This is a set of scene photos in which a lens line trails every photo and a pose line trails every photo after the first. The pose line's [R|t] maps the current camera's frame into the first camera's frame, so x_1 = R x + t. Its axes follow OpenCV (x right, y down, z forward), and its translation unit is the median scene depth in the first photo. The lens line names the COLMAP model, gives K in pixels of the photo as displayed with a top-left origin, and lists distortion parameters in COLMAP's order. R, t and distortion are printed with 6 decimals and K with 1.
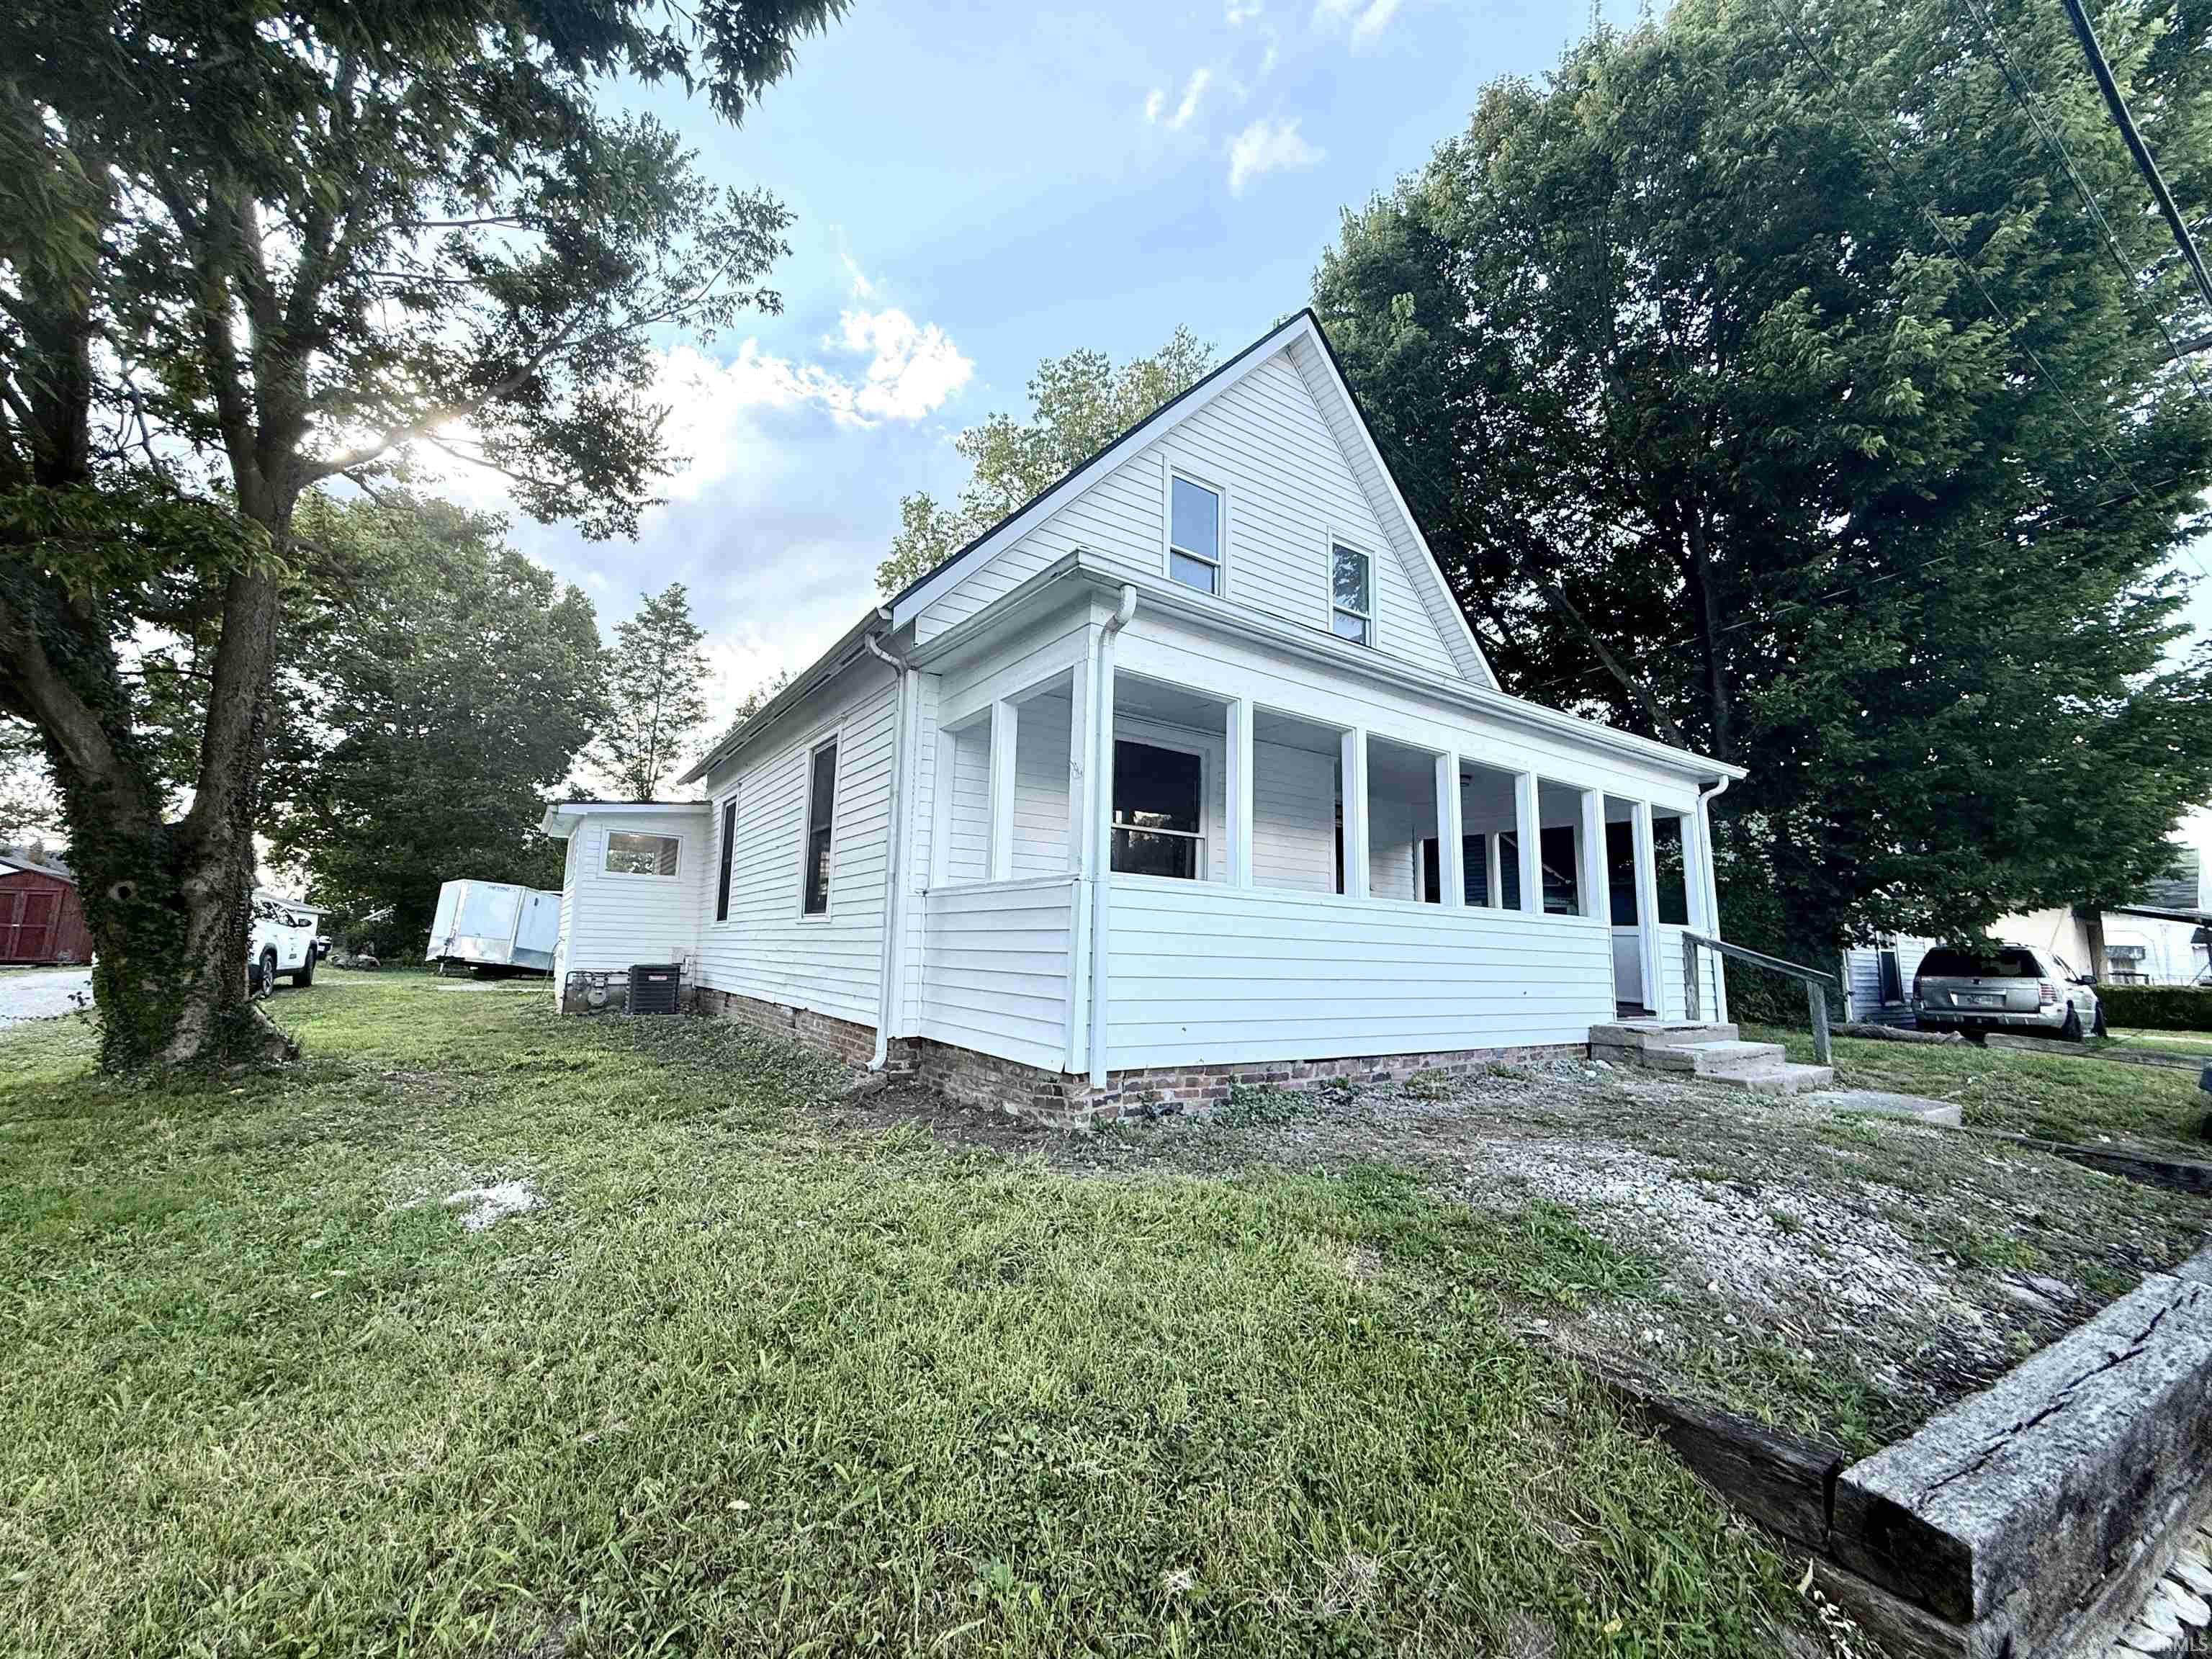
lens RADIAL K [[894.6, 0, 1107.4], [0, 894.6, 821.2], [0, 0, 1]] dist [0.002066, 0.000761]
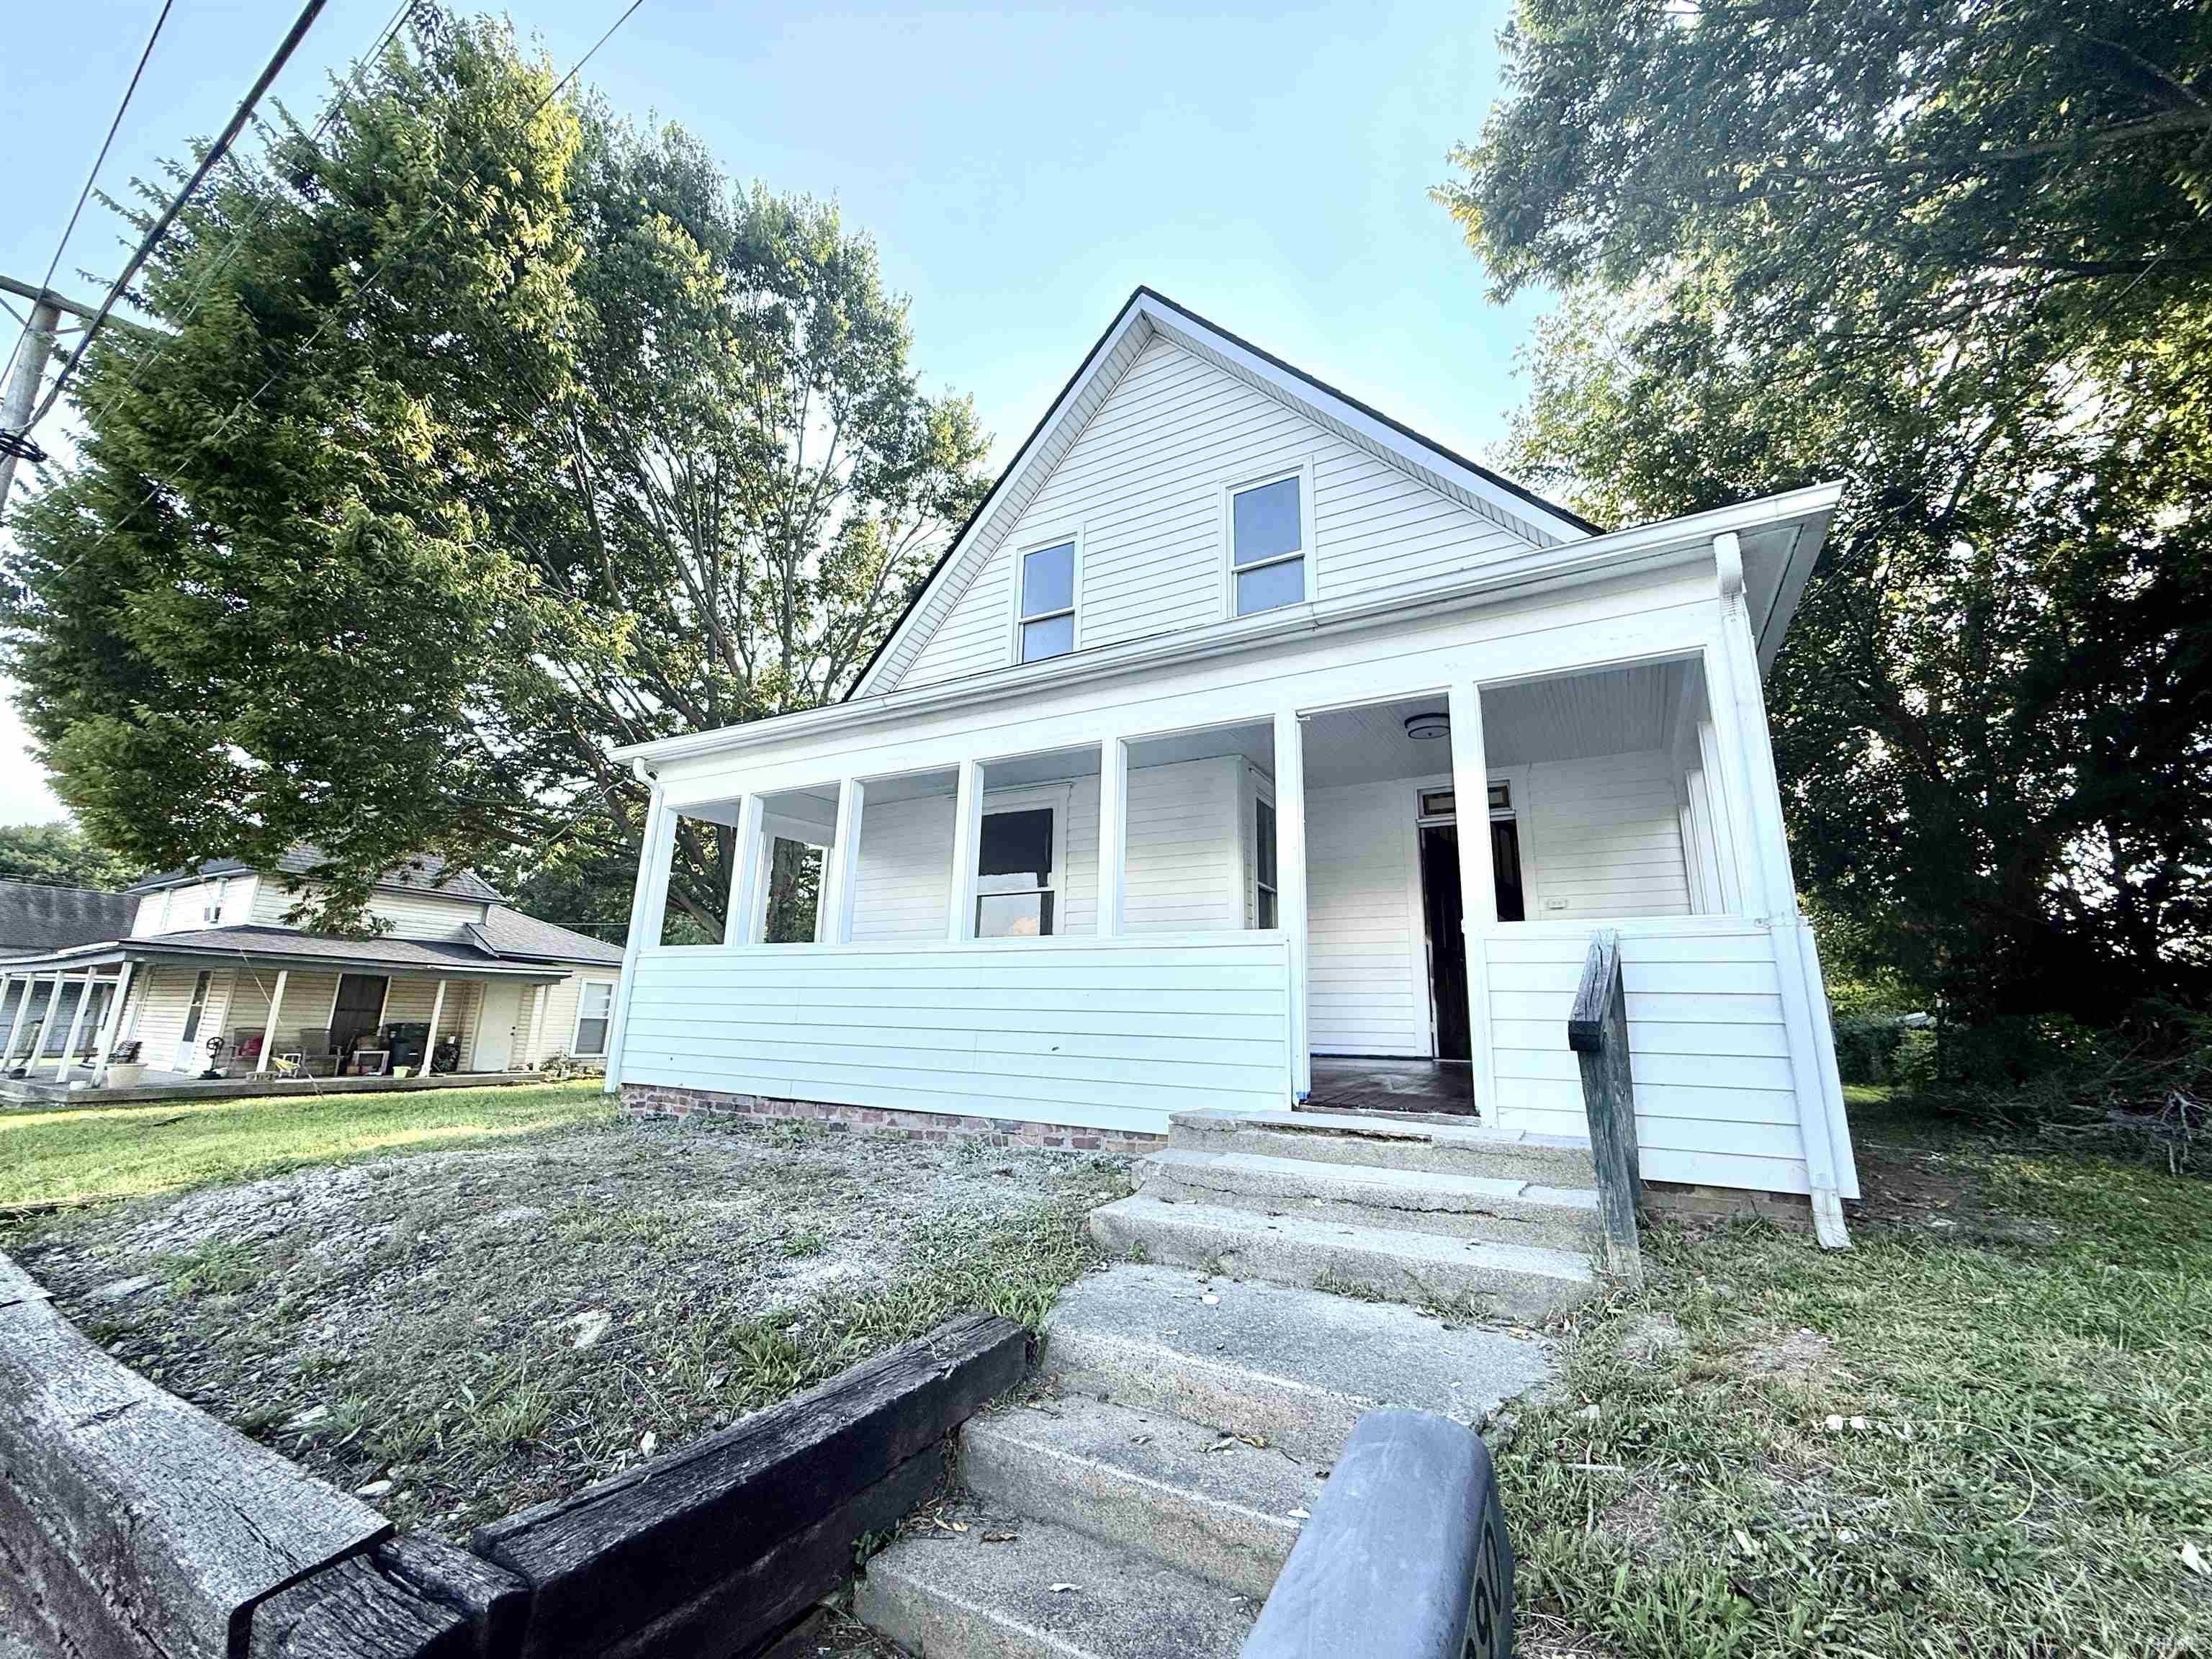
lens RADIAL K [[894.6, 0, 1108.7], [0, 894.6, 822.2], [0, 0, 1]] dist [0.002066, 0.000761]
pose [[0.456685, -0.205488, -0.865572, 1.029482], [0.111849, 0.978500, -0.173284, 0.125333], [0.882569, -0.017678, 0.469850, 0.618838]]
